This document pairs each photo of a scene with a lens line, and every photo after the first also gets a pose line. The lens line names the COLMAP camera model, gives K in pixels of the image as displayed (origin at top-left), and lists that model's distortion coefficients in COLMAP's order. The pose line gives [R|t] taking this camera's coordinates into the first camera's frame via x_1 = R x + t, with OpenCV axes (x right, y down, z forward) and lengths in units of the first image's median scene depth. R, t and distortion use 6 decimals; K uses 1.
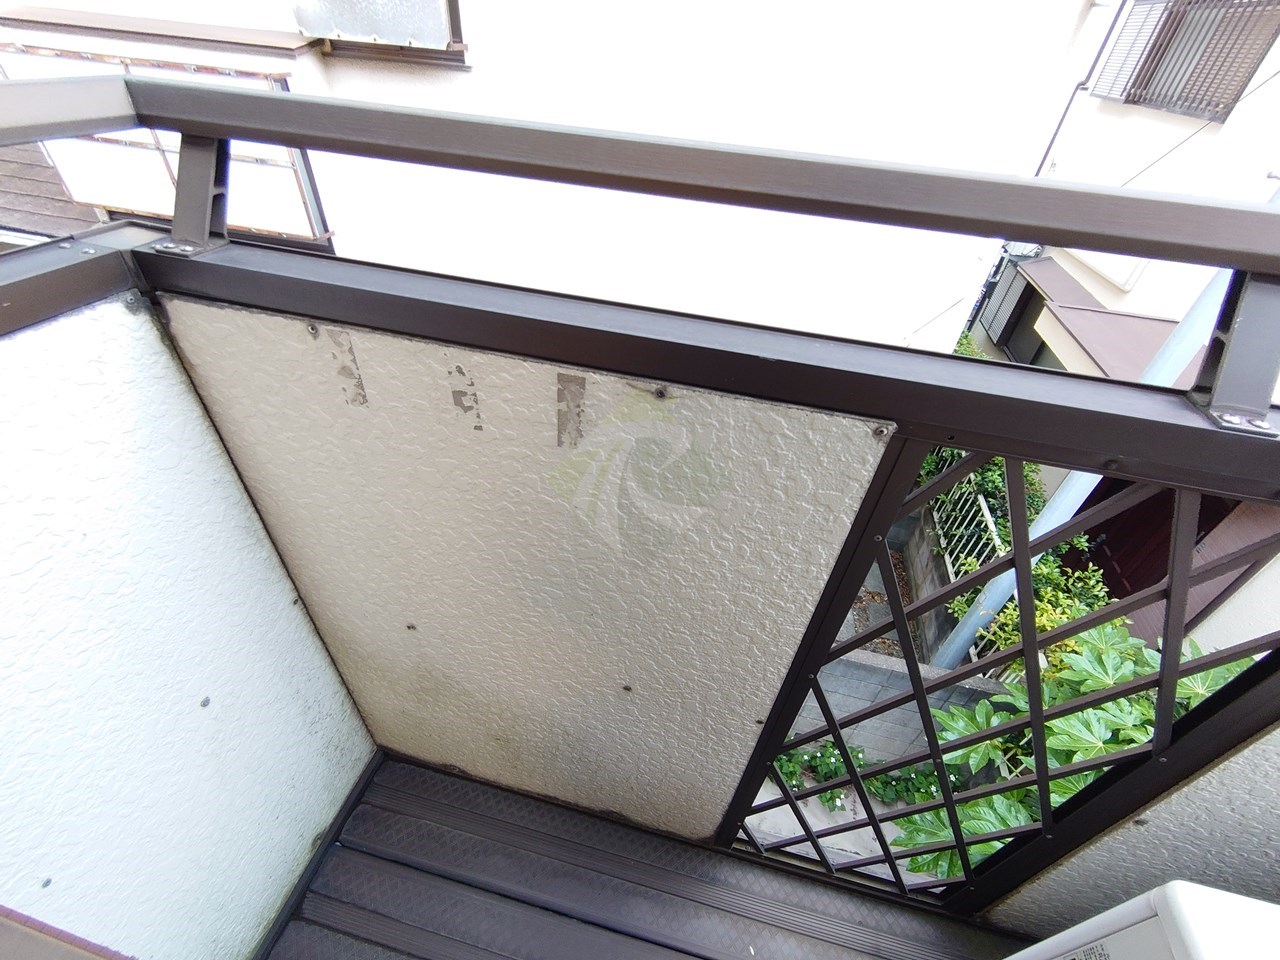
lens RADIAL K [[554.8, 0, 642.4], [0, 554.8, 477.1], [0, 0, 1]] dist [-0.015949, 0.001161]
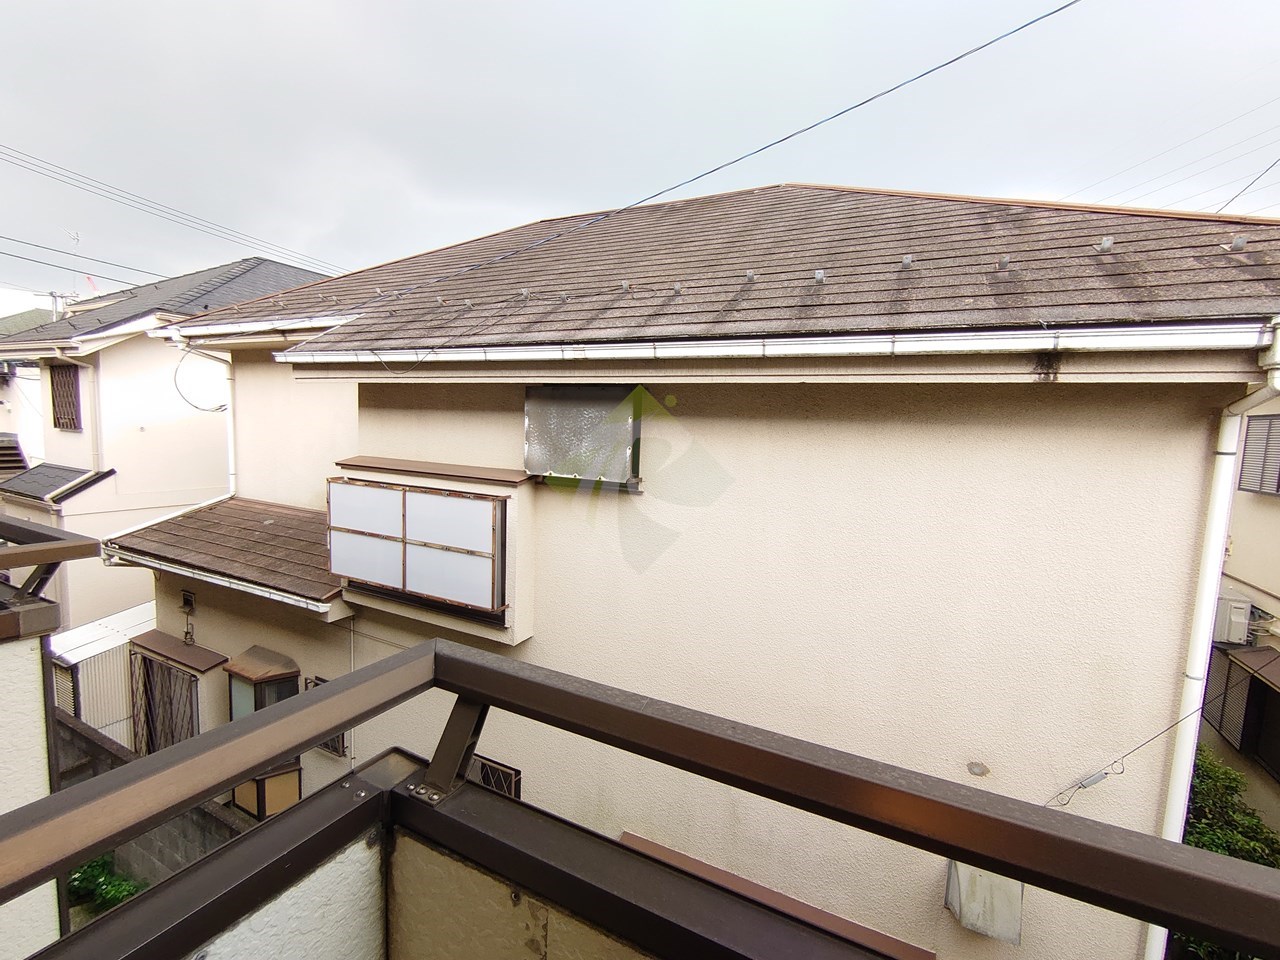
lens RADIAL K [[554.8, 0, 639.6], [0, 554.8, 481.2], [0, 0, 1]] dist [-0.015949, 0.001161]
pose [[0.971590, -0.007540, -0.236550, -0.117444], [-0.130450, 0.816894, -0.561842, -0.341044], [0.197473, 0.576738, 0.792703, -0.209927]]
